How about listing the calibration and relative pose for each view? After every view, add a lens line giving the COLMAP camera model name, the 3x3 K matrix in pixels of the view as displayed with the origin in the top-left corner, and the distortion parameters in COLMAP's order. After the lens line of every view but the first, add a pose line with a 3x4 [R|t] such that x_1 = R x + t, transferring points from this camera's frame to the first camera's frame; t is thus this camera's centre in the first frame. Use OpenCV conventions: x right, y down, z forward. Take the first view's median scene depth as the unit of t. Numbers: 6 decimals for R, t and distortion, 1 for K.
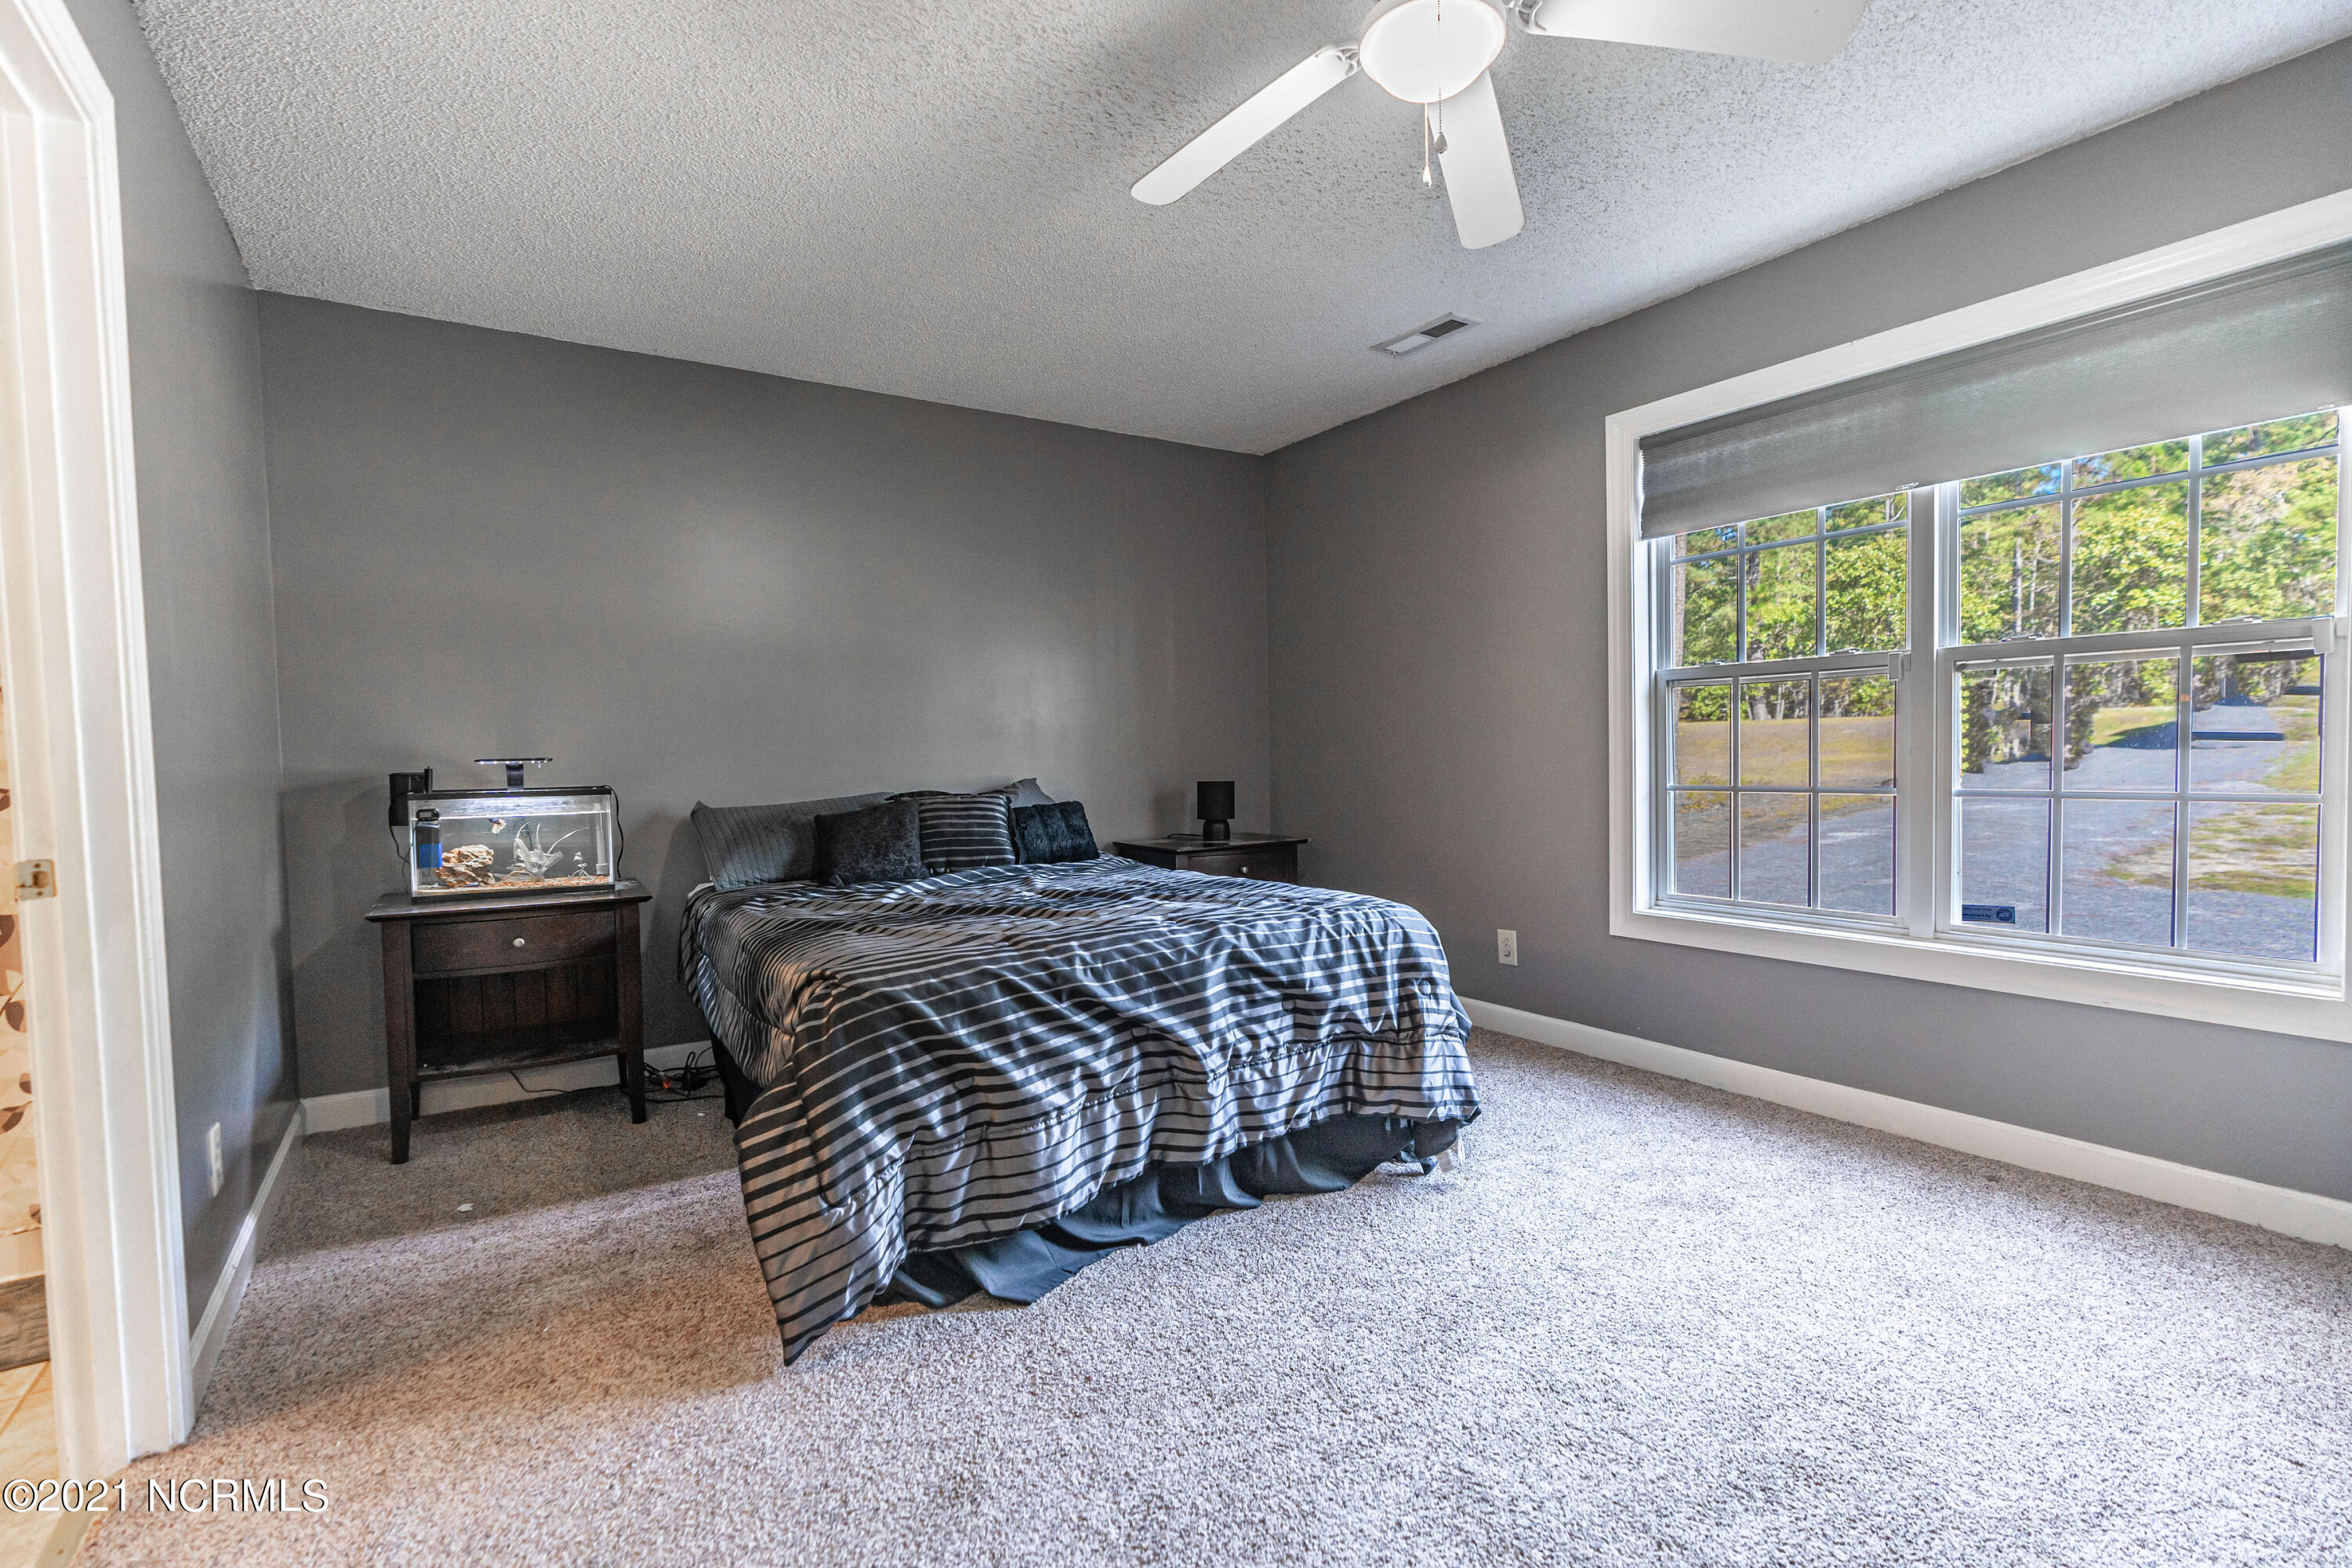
lens RADIAL K [[1065.6, 0, 1179.8], [0, 1065.6, 786.4], [0, 0, 1]] dist [-0.012210, 0.005201]
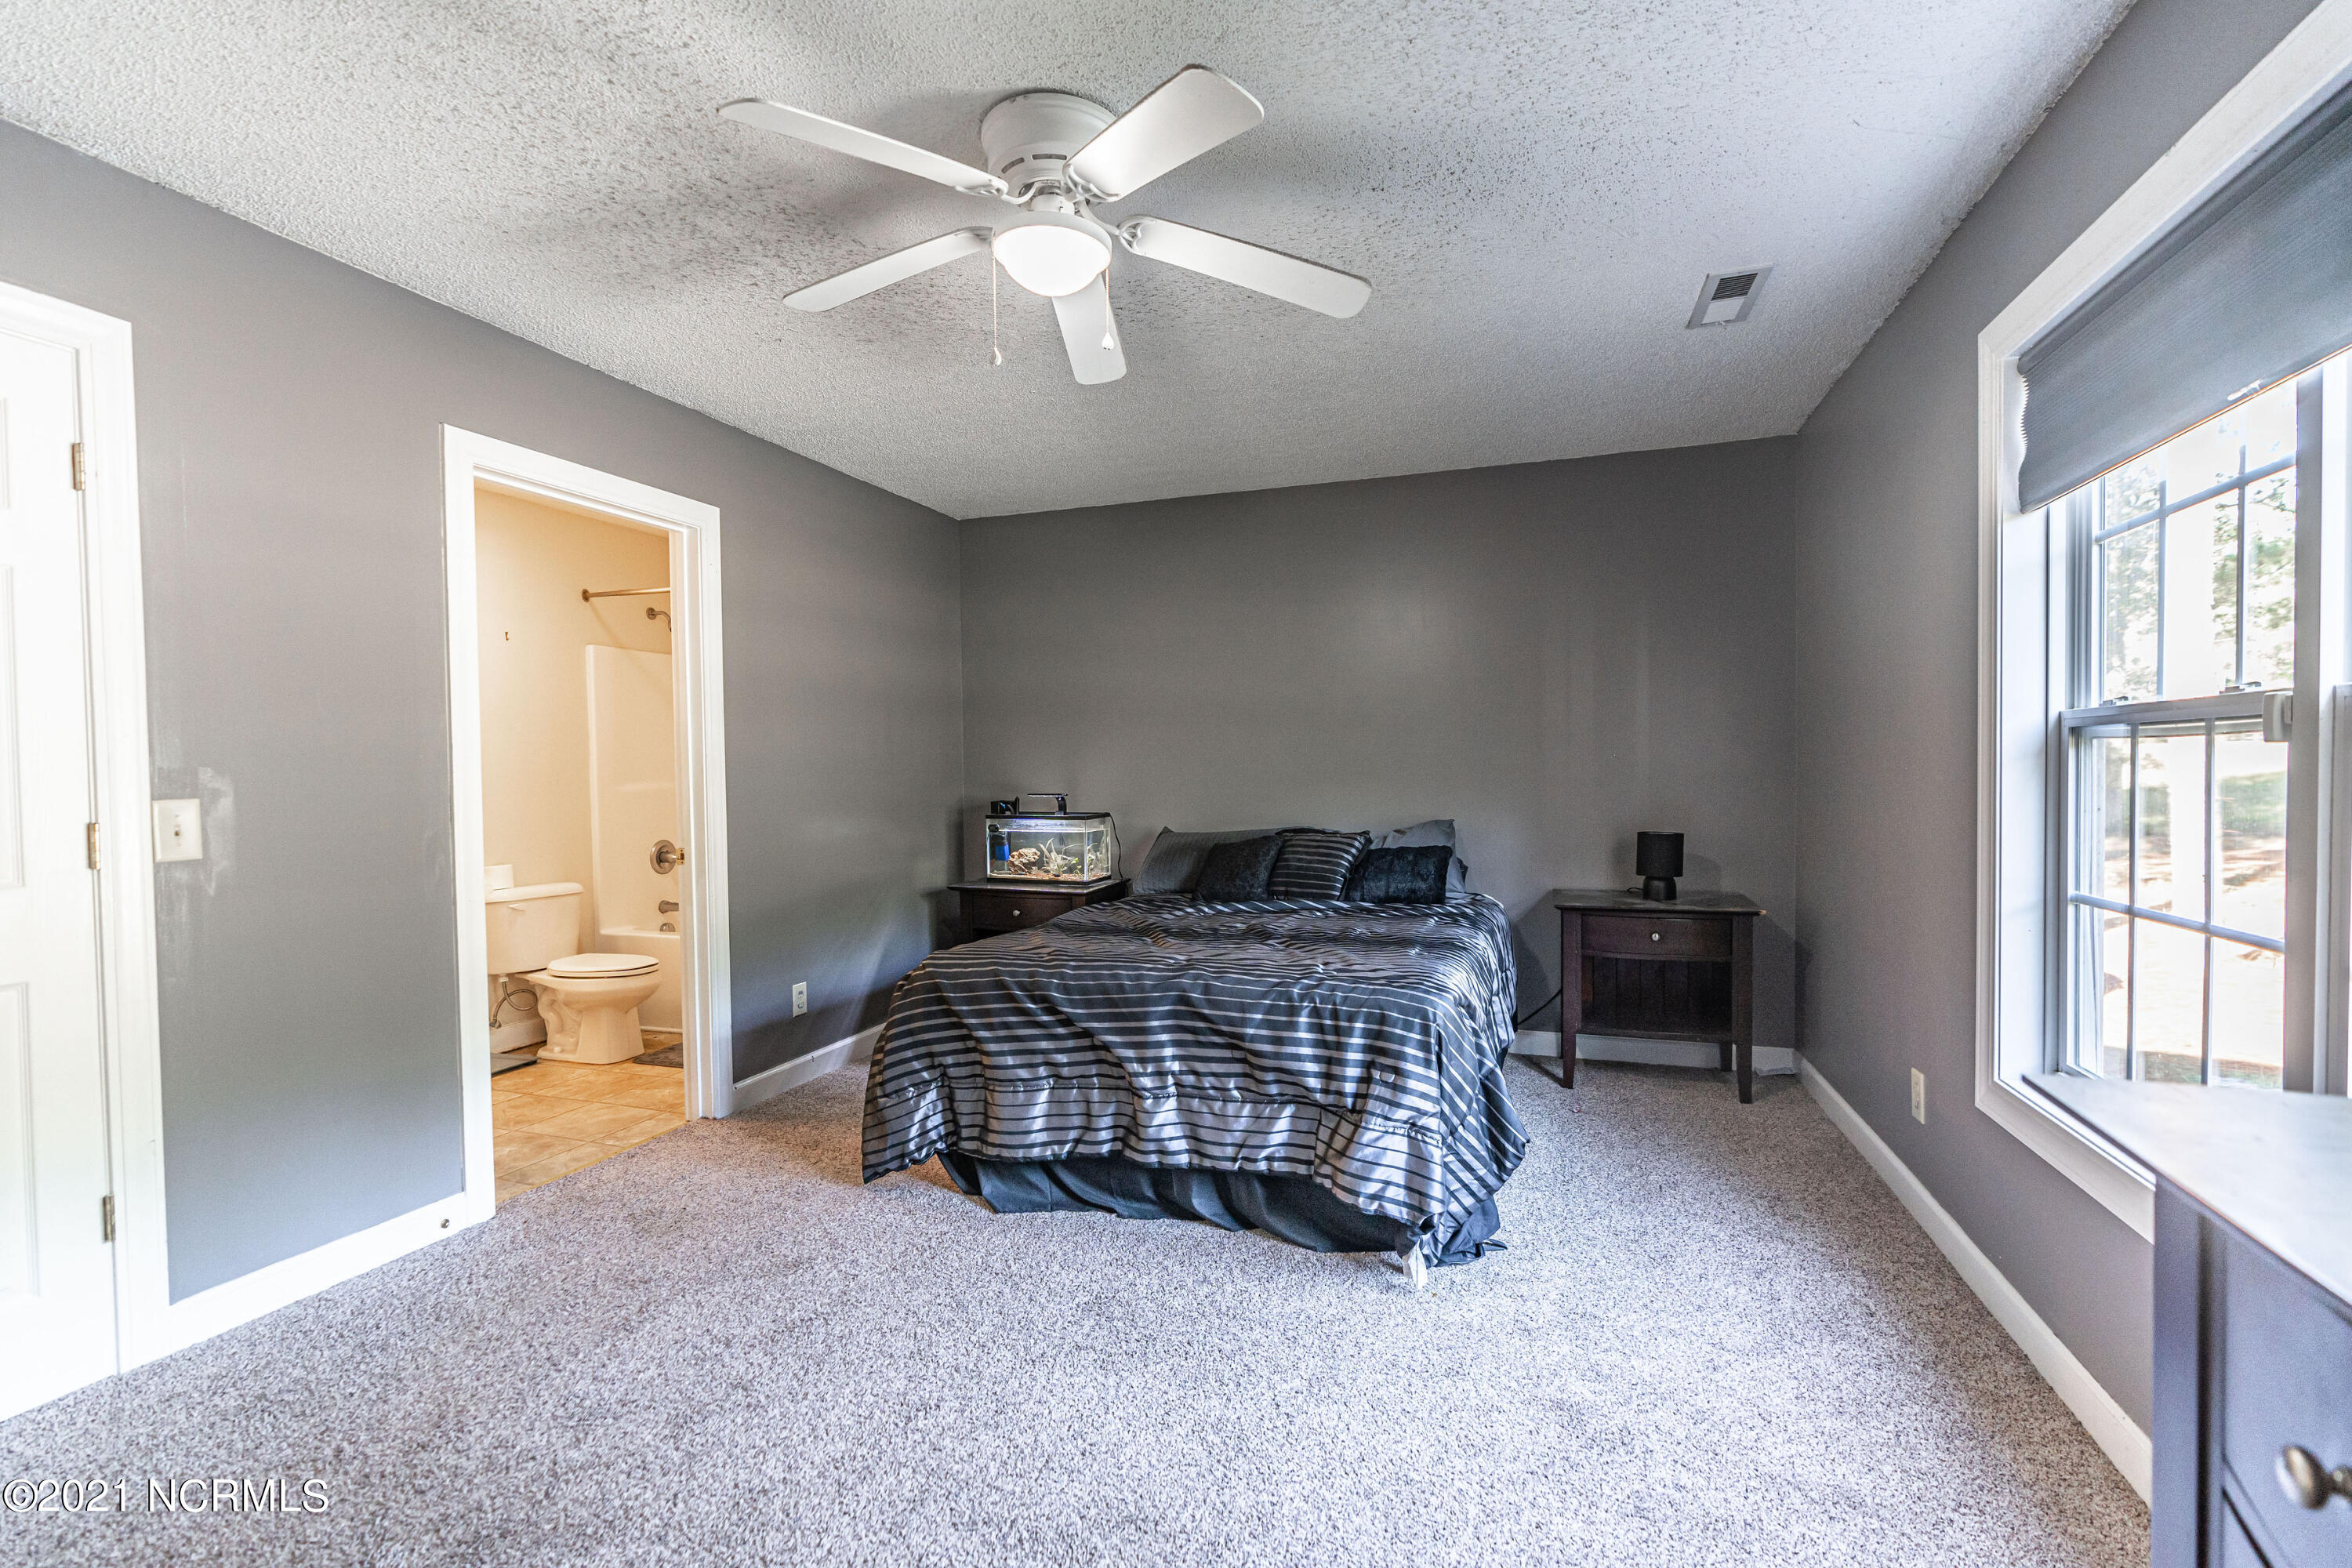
lens RADIAL K [[1065.6, 0, 1180.2], [0, 1065.6, 787.1], [0, 0, 1]] dist [-0.012210, 0.005201]
pose [[0.601585, 0.029083, -0.798279, 0.907341], [-0.027523, 0.999498, 0.015672, -0.083158], [0.798335, 0.012543, 0.602083, 0.280101]]
